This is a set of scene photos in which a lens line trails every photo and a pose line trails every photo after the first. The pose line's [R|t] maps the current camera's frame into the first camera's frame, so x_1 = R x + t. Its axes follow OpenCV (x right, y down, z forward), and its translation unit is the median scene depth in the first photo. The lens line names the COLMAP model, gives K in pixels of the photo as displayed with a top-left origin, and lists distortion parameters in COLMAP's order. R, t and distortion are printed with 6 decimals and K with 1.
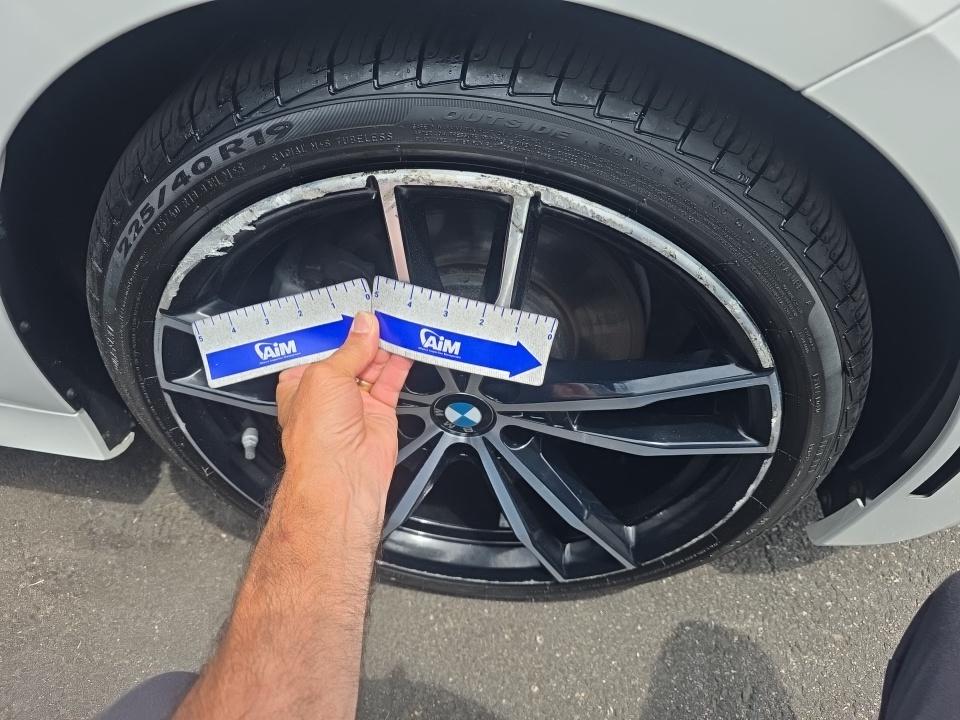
lens RADIAL K [[666.9, 0, 485.0], [0, 666.9, 364.1], [0, 0, 1]] dist [0.008862, -0.021663]
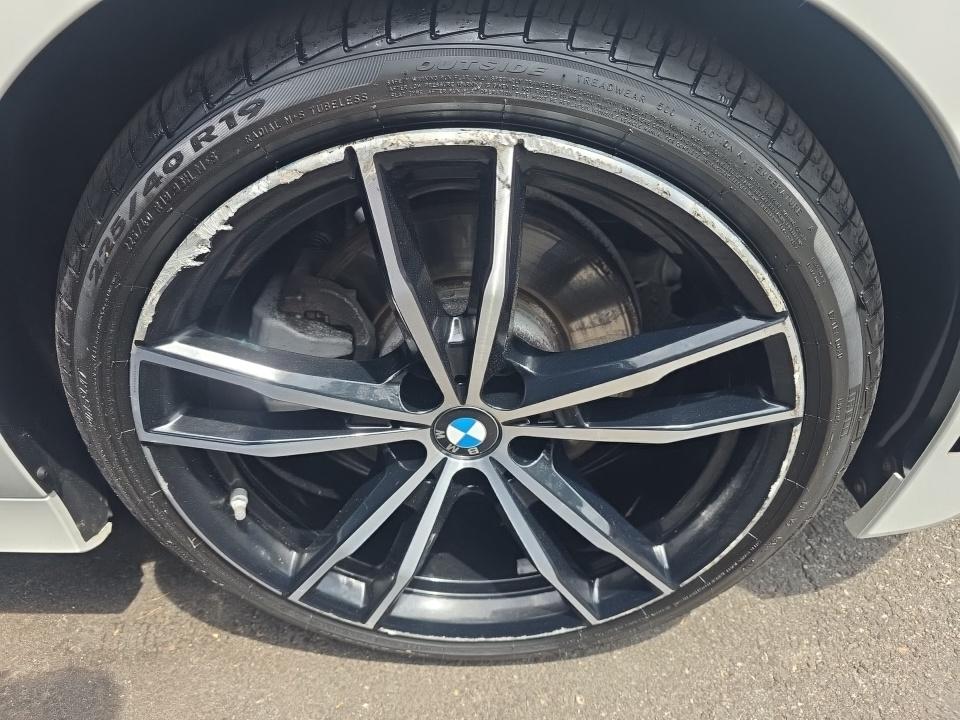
lens RADIAL K [[666.9, 0, 476.5], [0, 666.9, 358.9], [0, 0, 1]] dist [0.008862, -0.021663]
pose [[0.991456, -0.125744, 0.034685, -0.039996], [0.129892, 0.976088, -0.174298, 0.147523], [-0.011939, 0.177315, 0.984082, 0.063482]]
